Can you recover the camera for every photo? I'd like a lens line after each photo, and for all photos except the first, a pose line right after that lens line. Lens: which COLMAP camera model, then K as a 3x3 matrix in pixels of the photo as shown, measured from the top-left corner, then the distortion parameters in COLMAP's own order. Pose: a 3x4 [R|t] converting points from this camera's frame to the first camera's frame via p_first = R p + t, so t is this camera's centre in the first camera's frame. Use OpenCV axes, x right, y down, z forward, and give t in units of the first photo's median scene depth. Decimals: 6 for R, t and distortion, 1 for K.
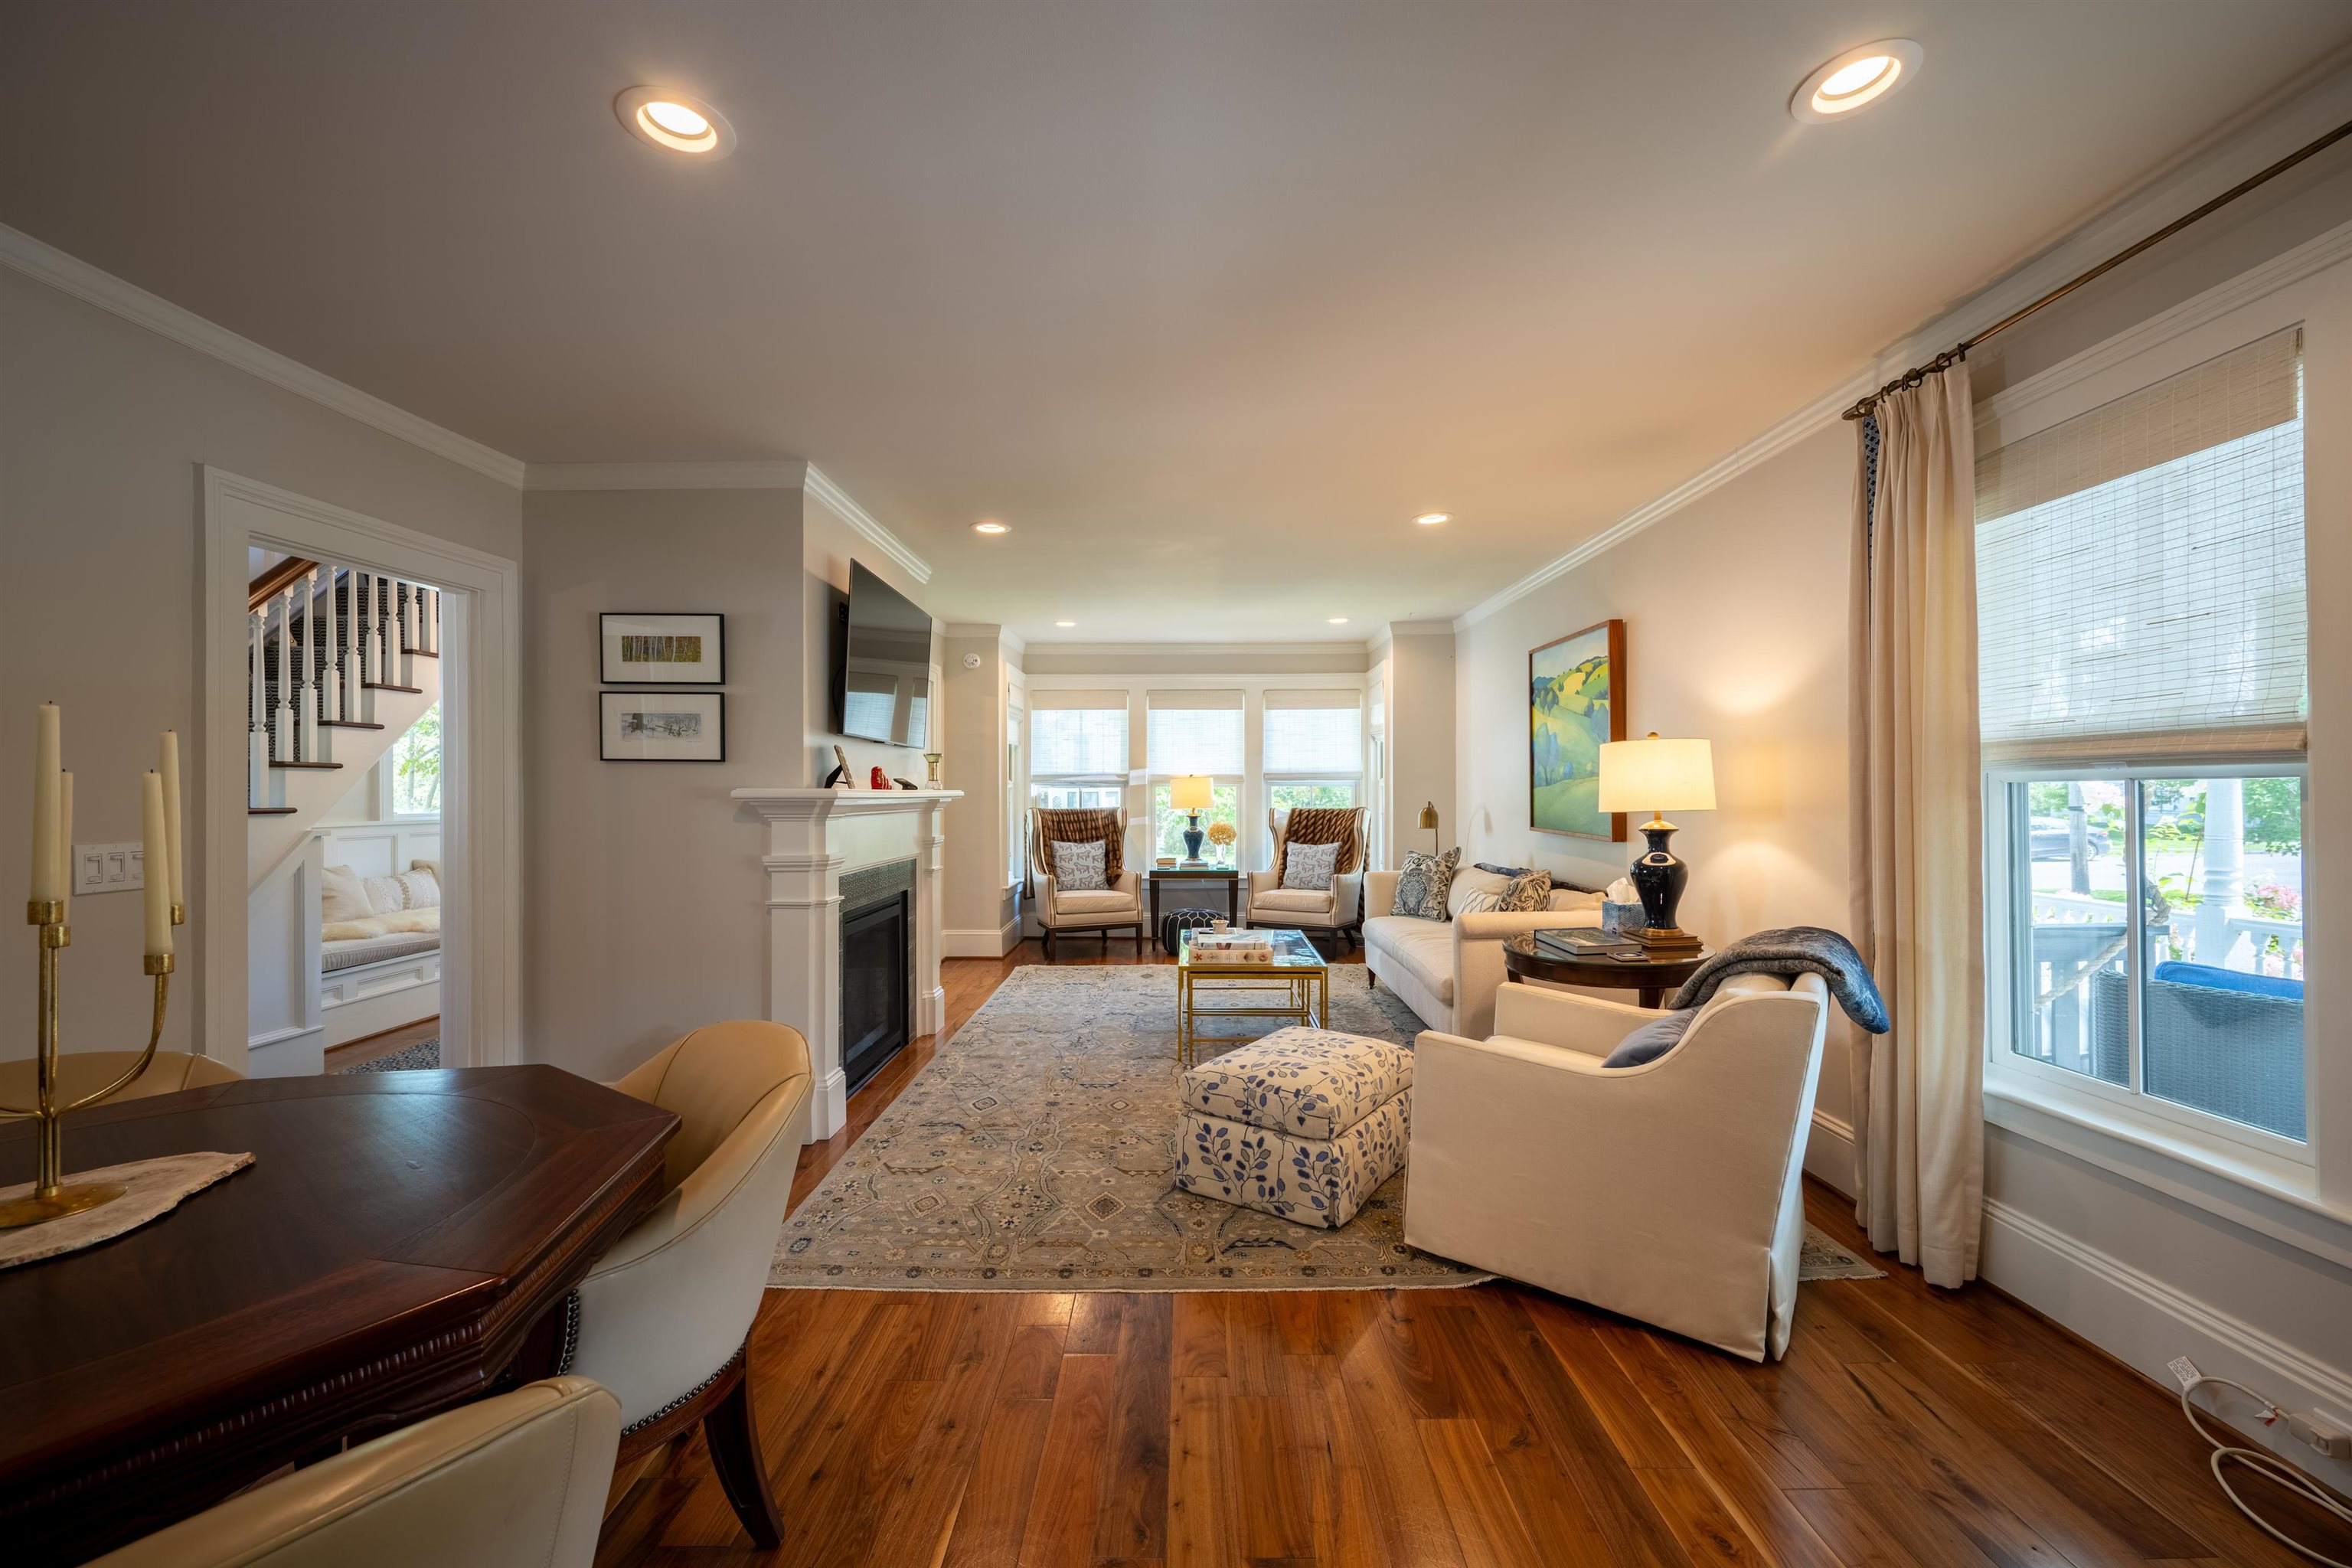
lens RADIAL K [[945.9, 0, 1179.2], [0, 945.9, 793.1], [0, 0, 1]] dist [0.002889, 0.000435]
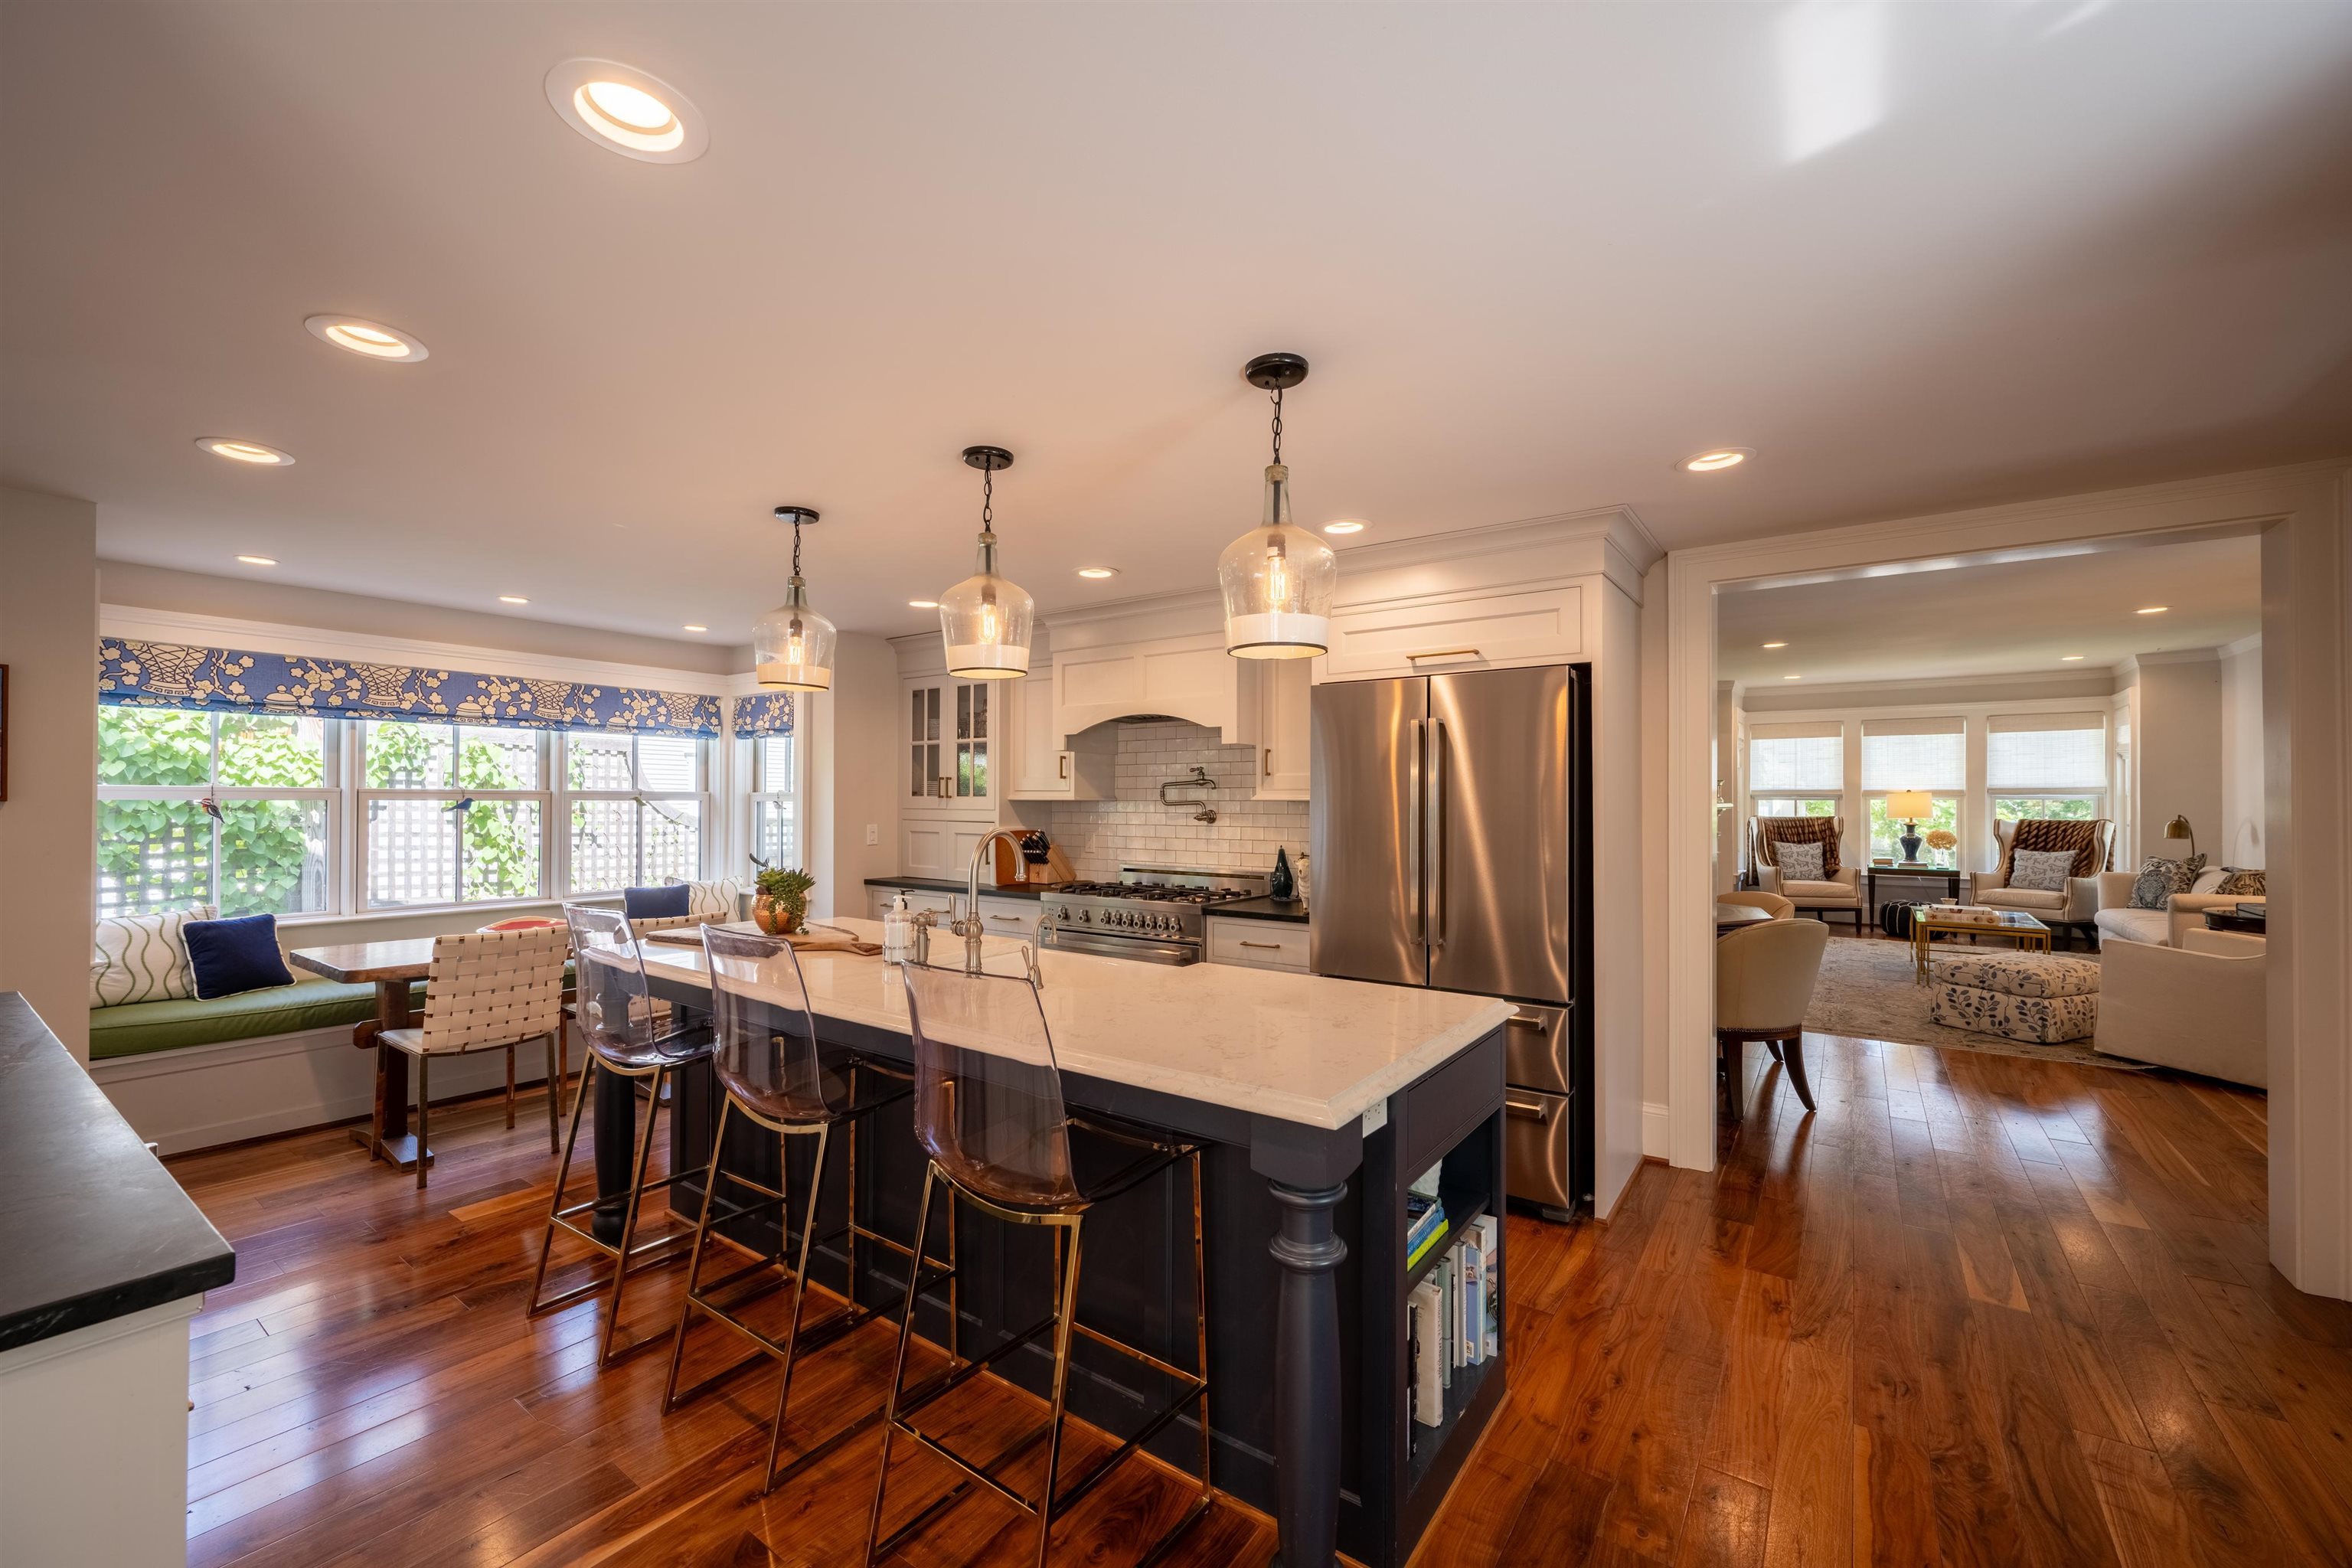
lens RADIAL K [[945.9, 0, 1179.9], [0, 945.9, 792.1], [0, 0, 1]] dist [0.002889, 0.000435]
pose [[0.819107, -0.000168, -0.573641, -0.057486], [-0.003929, 0.999975, -0.005904, -0.006393], [0.573627, 0.007090, 0.819086, -0.544381]]
